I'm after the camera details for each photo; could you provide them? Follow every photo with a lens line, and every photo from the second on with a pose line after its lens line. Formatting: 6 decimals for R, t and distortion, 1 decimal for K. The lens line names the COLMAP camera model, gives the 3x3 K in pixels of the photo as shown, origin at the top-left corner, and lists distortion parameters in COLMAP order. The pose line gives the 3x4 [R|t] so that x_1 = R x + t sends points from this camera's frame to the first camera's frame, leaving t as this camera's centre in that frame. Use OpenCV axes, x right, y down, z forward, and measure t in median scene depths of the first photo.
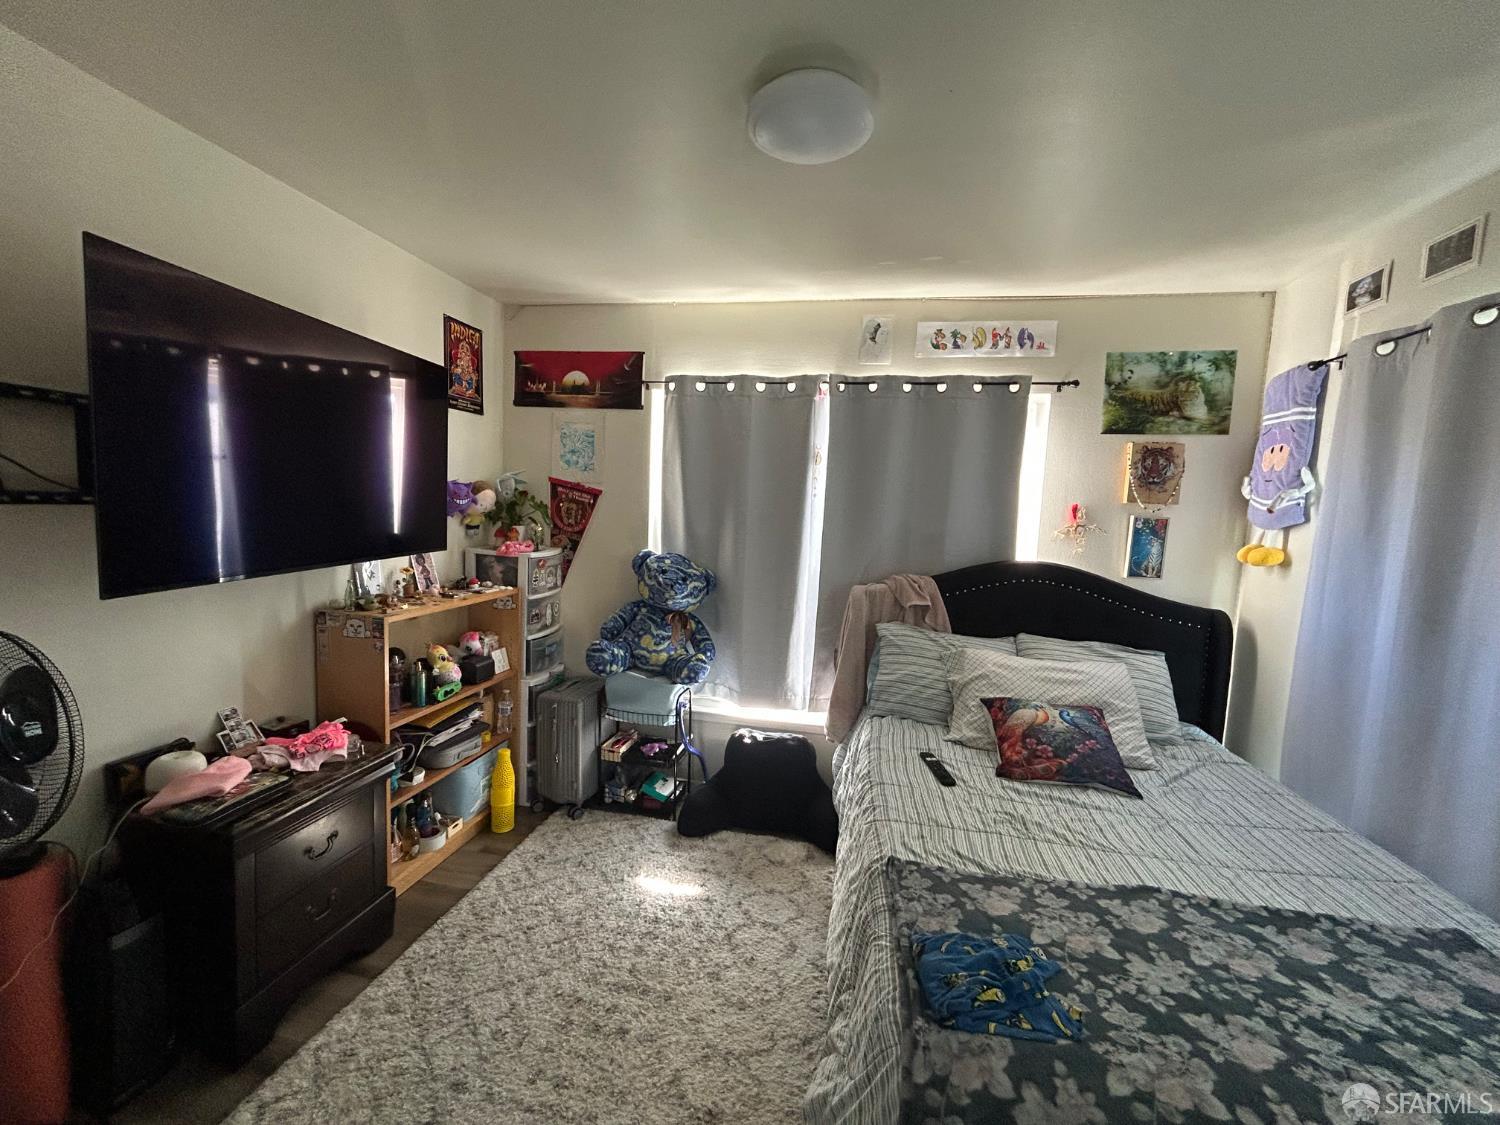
lens RADIAL K [[607.1, 0, 750.9], [0, 607.1, 556.7], [0, 0, 1]] dist [-0.002052, 0.001129]
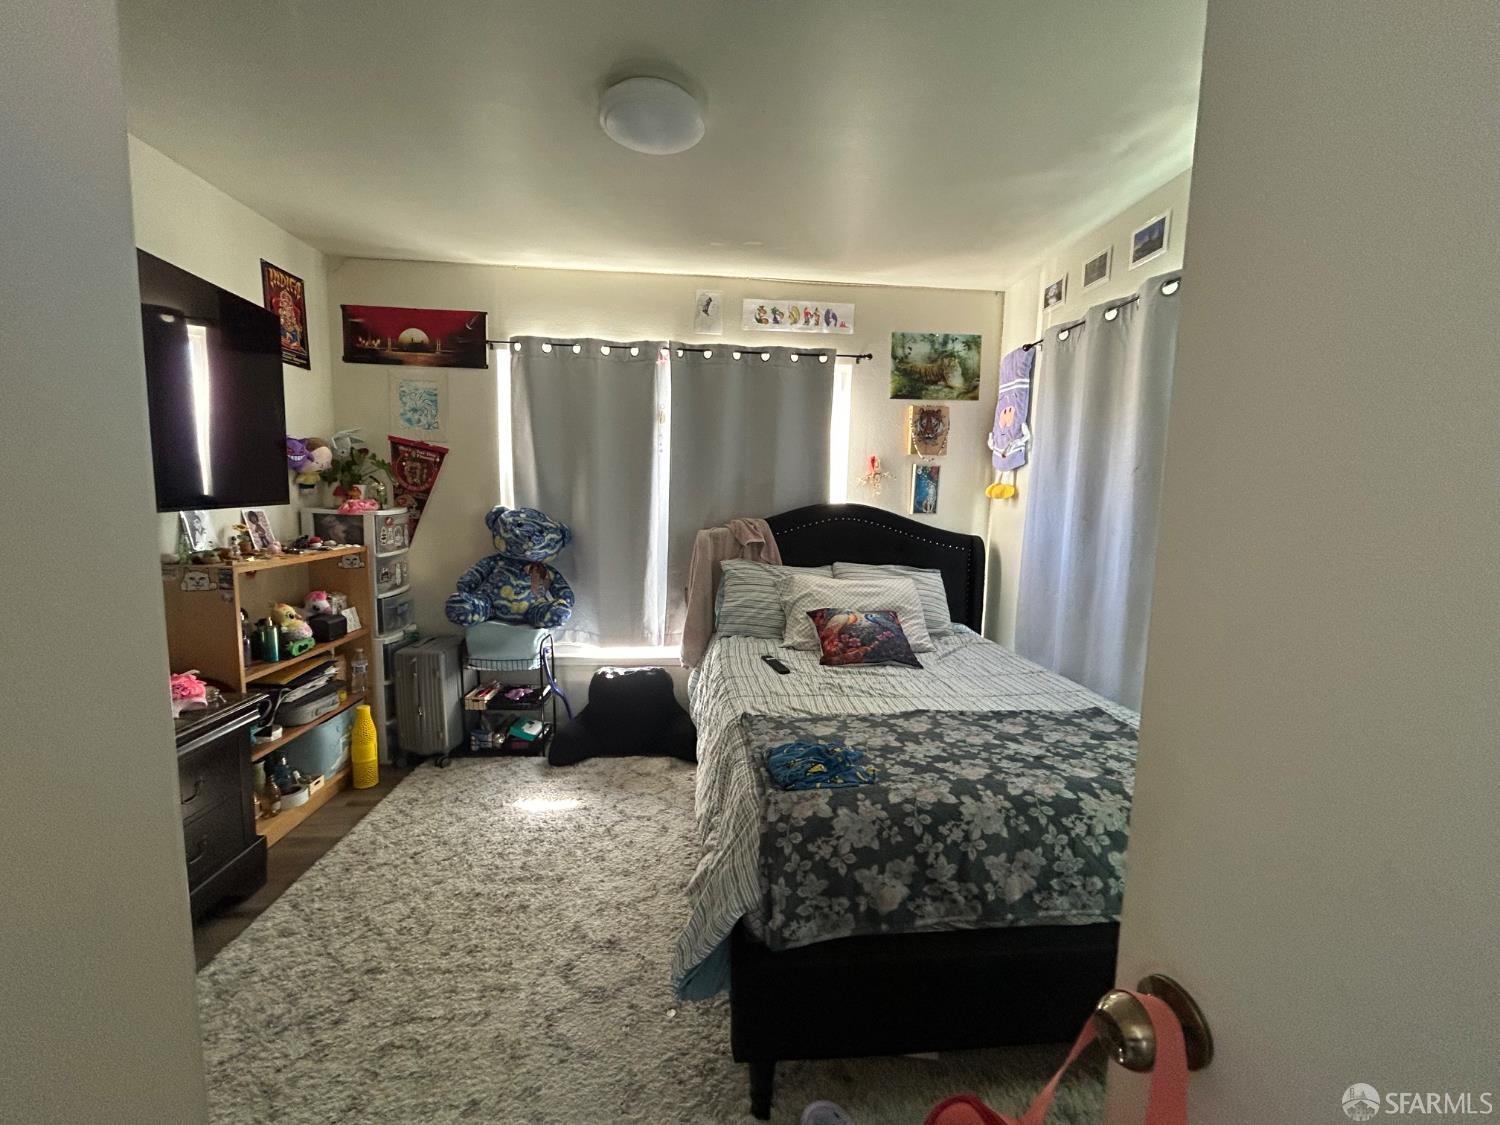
lens RADIAL K [[607.1, 0, 750.9], [0, 607.1, 556.7], [0, 0, 1]] dist [-0.002052, 0.001129]
pose [[0.962893, -0.051747, 0.264877, -0.044863], [0.043823, 0.998400, 0.035743, 0.067275], [-0.266302, -0.022809, 0.963620, -0.135362]]
